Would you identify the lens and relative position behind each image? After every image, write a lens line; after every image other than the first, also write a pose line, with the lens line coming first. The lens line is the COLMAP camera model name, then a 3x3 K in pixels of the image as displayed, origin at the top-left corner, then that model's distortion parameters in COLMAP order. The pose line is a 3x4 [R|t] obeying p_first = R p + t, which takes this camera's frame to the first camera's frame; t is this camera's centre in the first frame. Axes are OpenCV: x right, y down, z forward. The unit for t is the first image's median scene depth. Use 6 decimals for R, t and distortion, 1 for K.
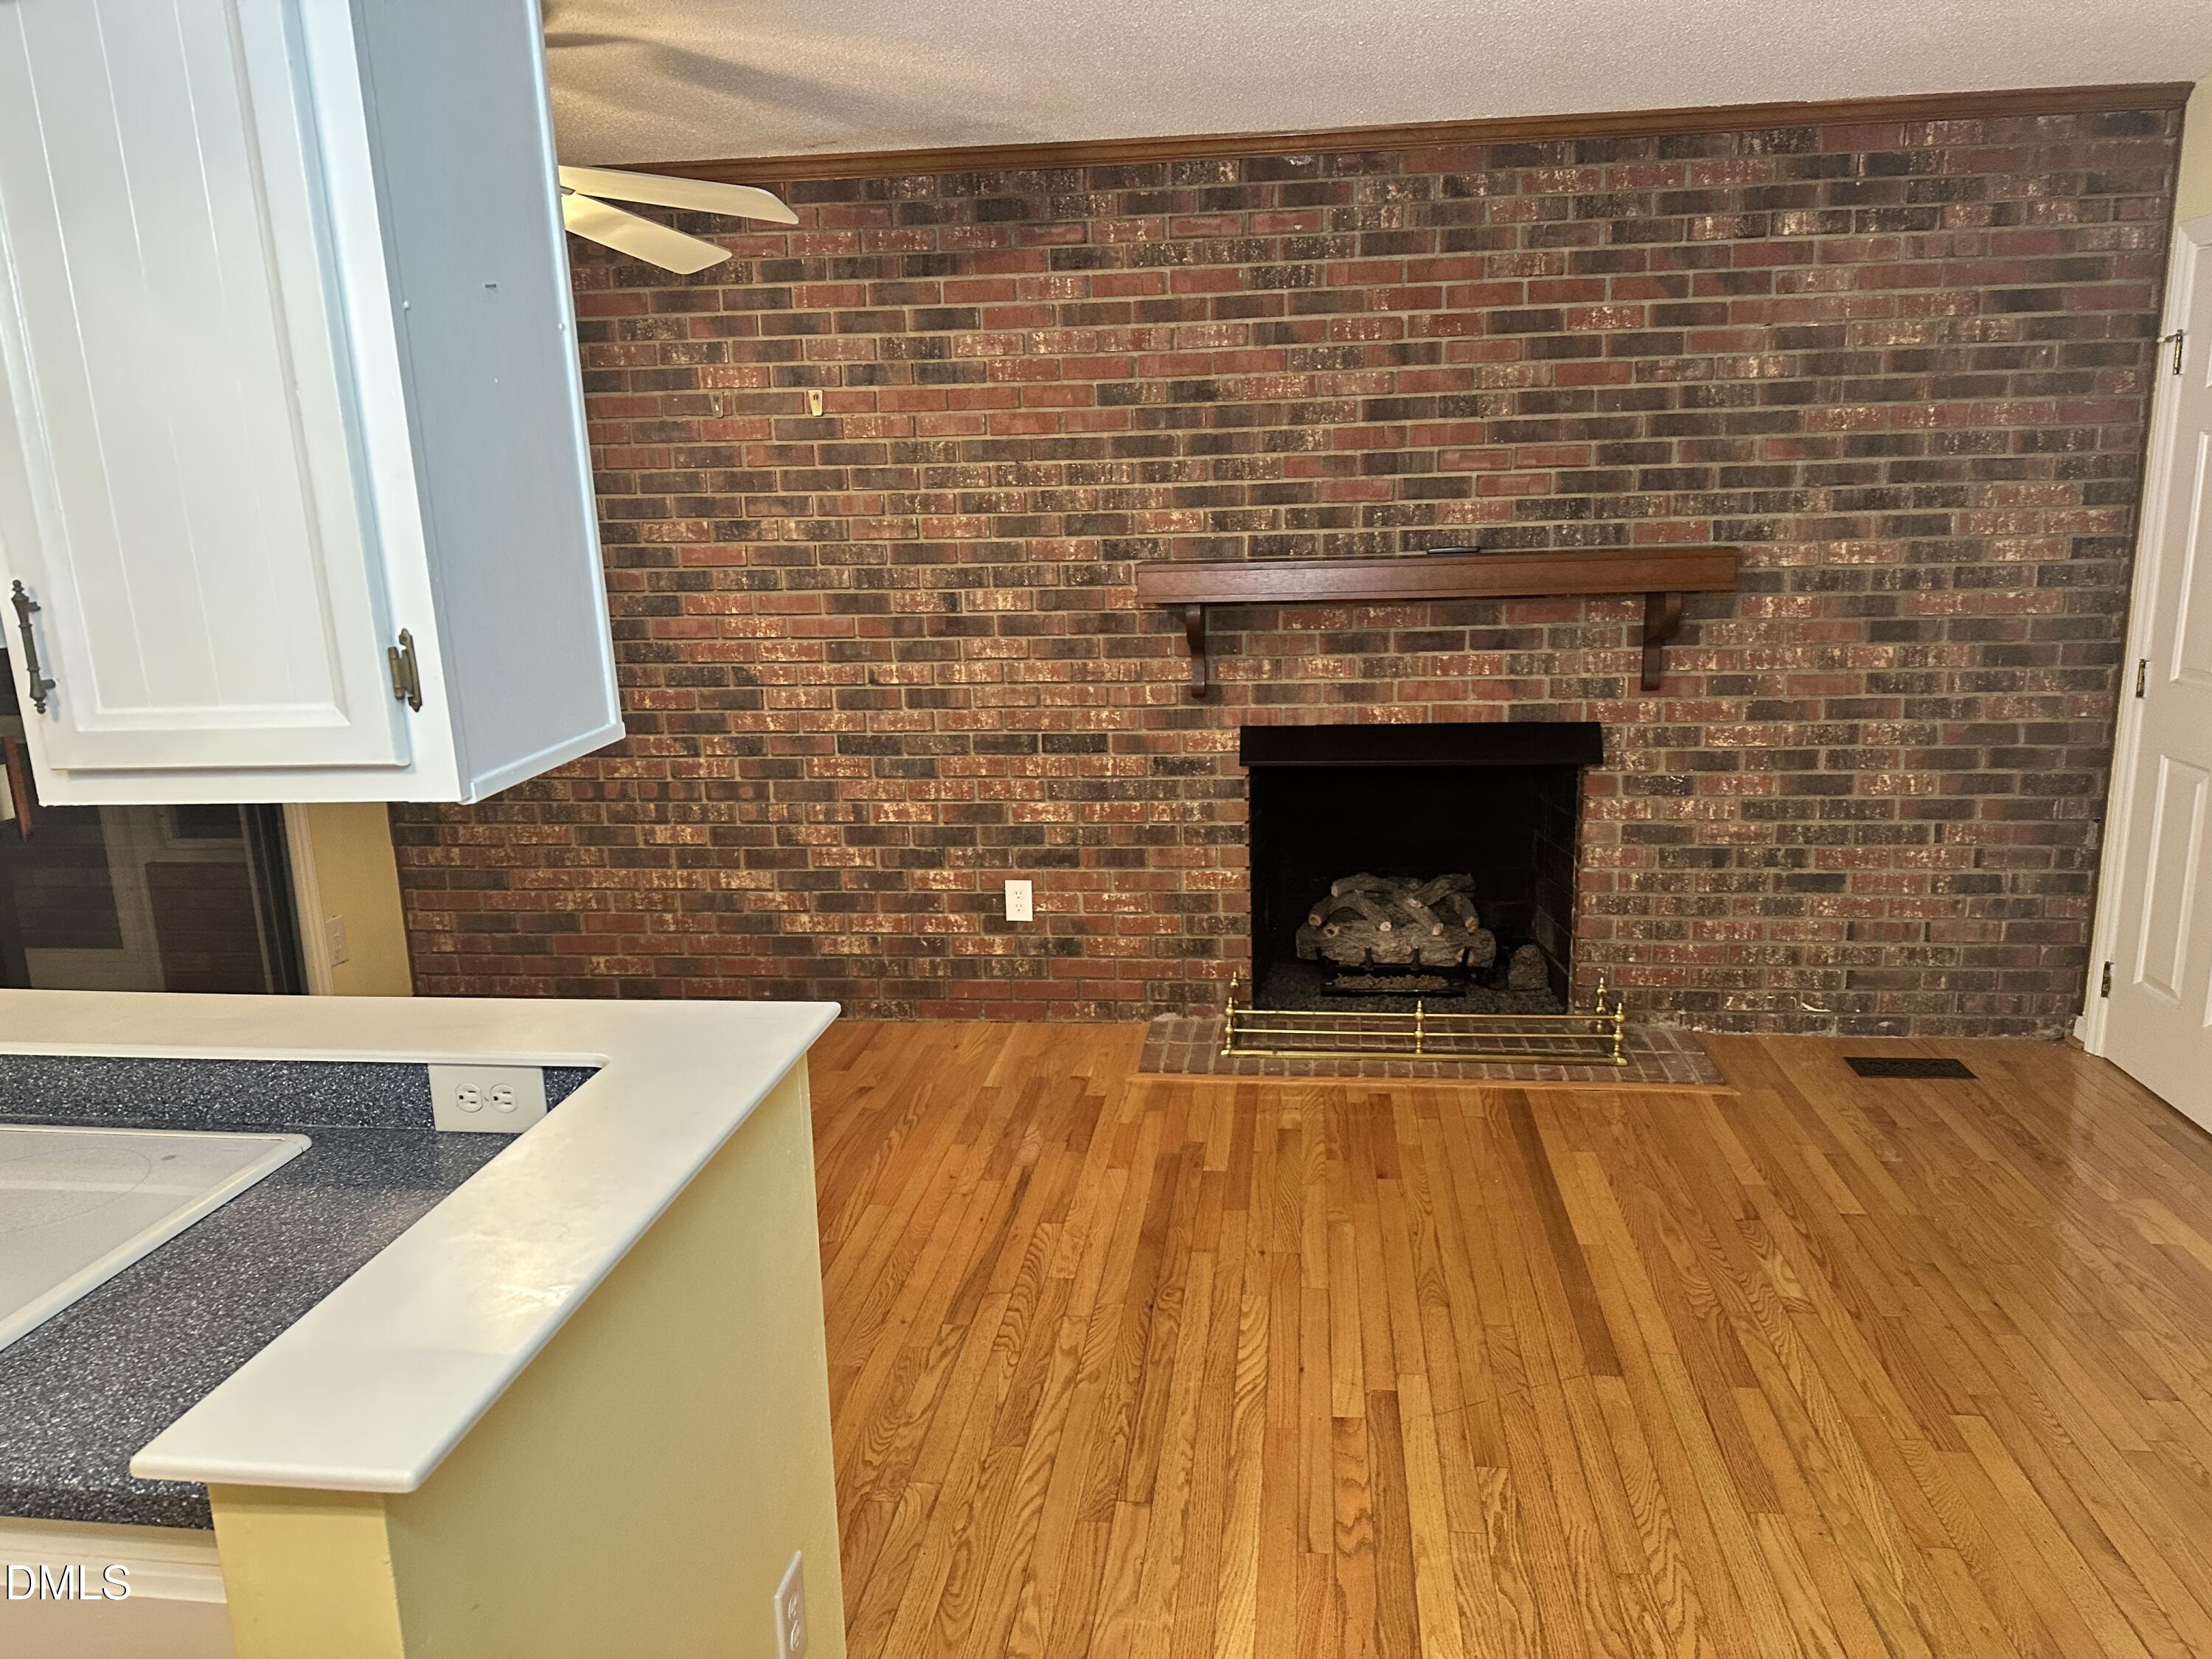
lens RADIAL K [[1496.5, 0, 1106.0], [0, 1496.5, 829.5], [0, 0, 1]] dist [0.065107, -0.135282]
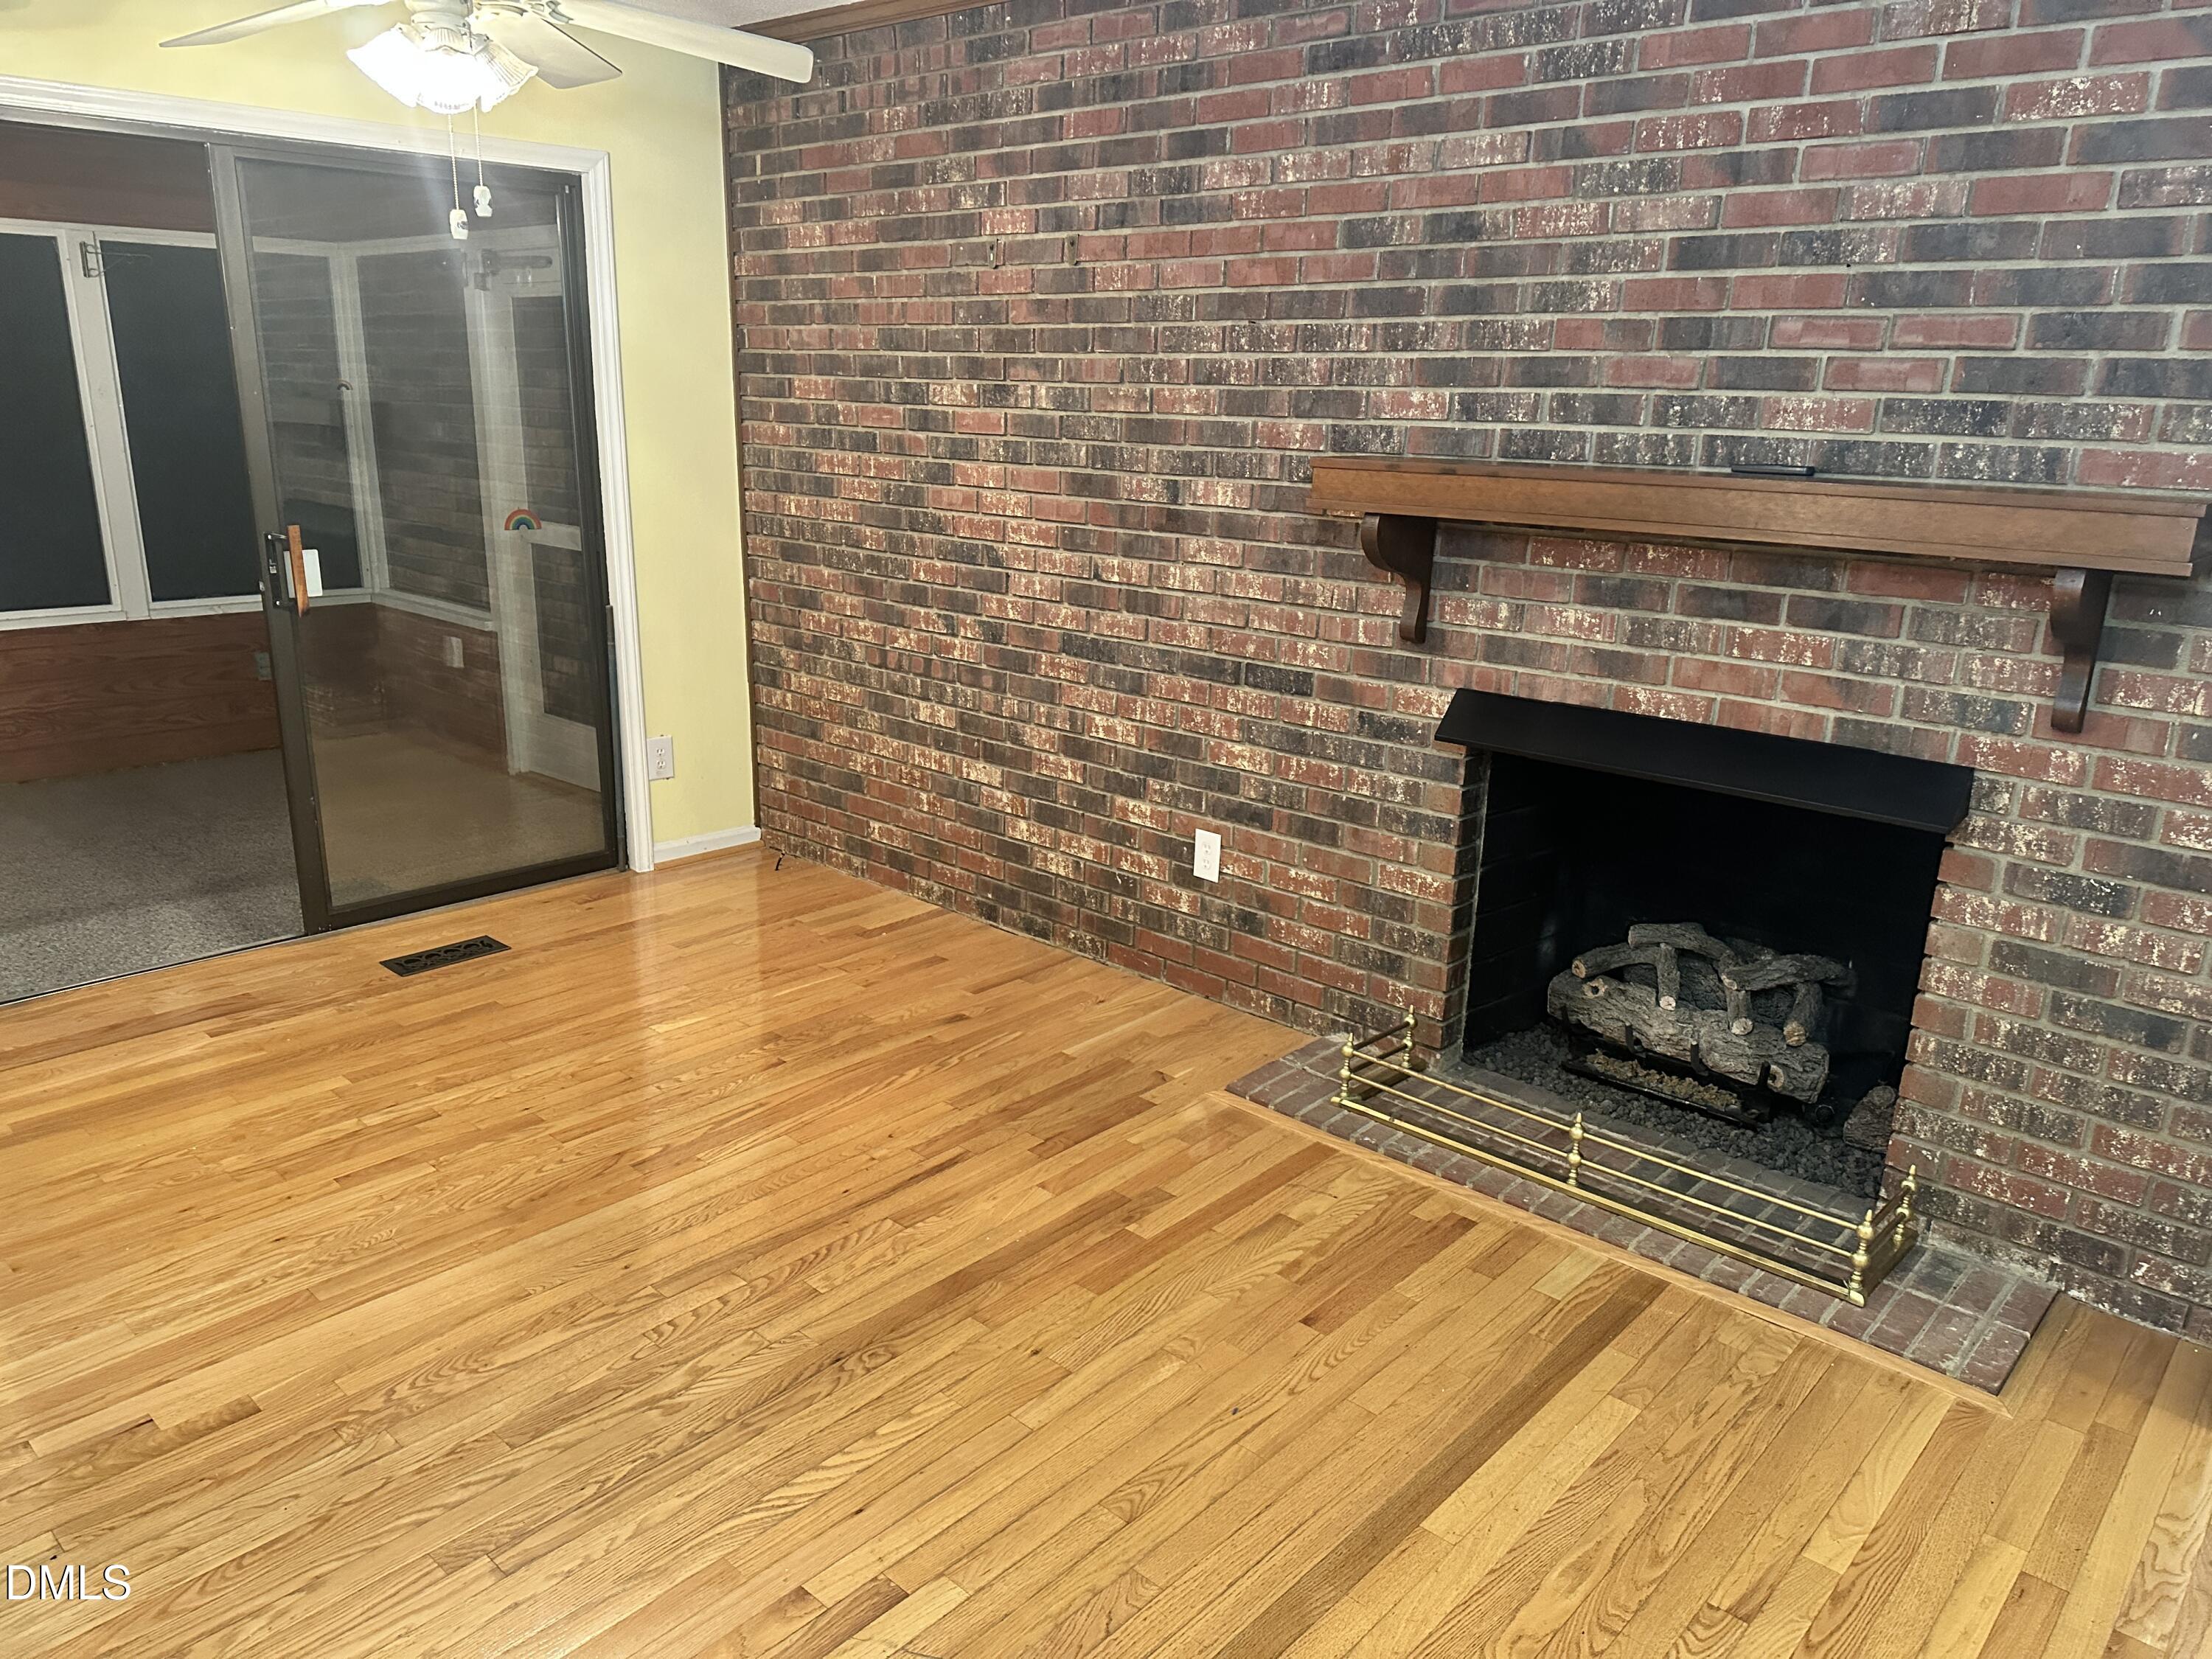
lens RADIAL K [[1496.5, 0, 1106.0], [0, 1496.5, 829.5], [0, 0, 1]] dist [0.065107, -0.135282]
pose [[0.813671, 0.203052, -0.544710, 0.371579], [-0.169115, 0.979168, 0.112386, -0.054896], [0.556183, 0.000673, 0.831060, 0.281822]]
